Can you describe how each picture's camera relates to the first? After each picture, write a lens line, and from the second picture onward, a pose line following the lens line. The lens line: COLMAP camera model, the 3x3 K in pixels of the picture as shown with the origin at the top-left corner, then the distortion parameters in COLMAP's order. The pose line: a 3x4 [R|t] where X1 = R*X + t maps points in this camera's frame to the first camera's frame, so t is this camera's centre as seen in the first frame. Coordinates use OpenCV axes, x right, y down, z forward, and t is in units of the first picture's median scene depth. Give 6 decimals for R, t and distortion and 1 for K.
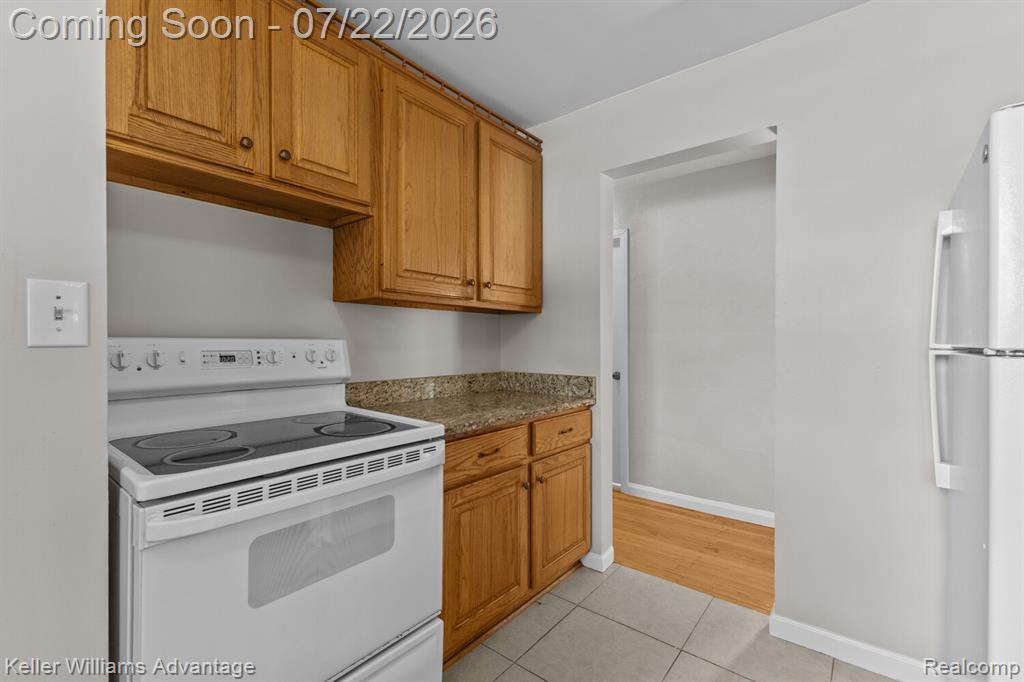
lens RADIAL K [[444.9, 0, 512.3], [0, 444.9, 338.3], [0, 0, 1]] dist [0.011521, -0.001384]
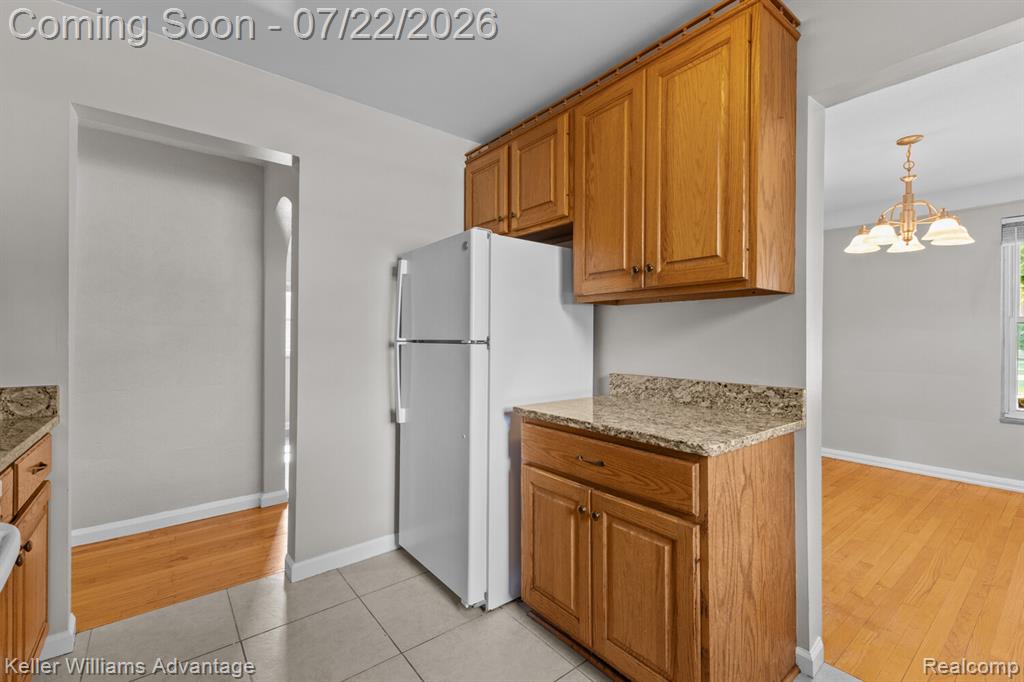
lens RADIAL K [[444.9, 0, 513.3], [0, 444.9, 335.9], [0, 0, 1]] dist [0.011521, -0.001384]
pose [[0.215251, 0.004570, 0.976548, -0.358032], [-0.010422, 0.999943, -0.002382, 0.002028], [-0.976503, -0.009665, 0.215286, 0.138540]]
